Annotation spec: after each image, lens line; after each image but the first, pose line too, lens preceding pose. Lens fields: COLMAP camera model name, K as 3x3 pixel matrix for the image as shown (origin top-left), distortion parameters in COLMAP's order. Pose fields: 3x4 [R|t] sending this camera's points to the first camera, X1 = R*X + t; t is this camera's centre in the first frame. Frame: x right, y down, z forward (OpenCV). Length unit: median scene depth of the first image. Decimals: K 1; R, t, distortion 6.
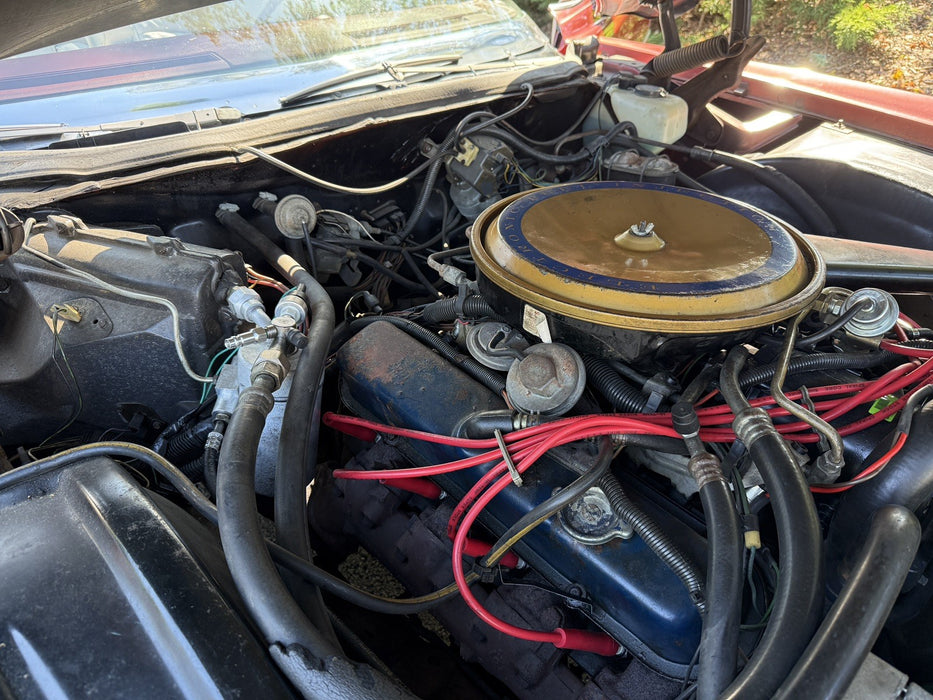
lens RADIAL K [[738.1, 0, 466.5], [0, 738.1, 350.0], [0, 0, 1]] dist [0.006345, -0.008890]
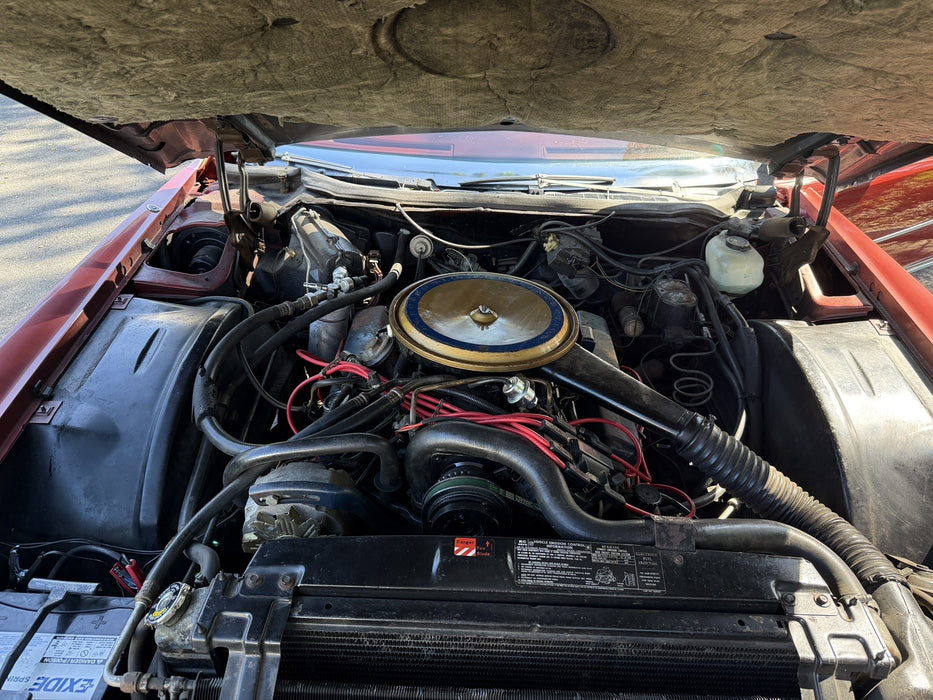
lens RADIAL K [[738.1, 0, 466.5], [0, 738.1, 350.0], [0, 0, 1]] dist [0.006345, -0.008890]
pose [[0.712767, 0.398100, -0.577477, 0.848184], [-0.399058, 0.907245, 0.132887, -0.198253], [0.576815, 0.135730, 0.805519, -0.311801]]
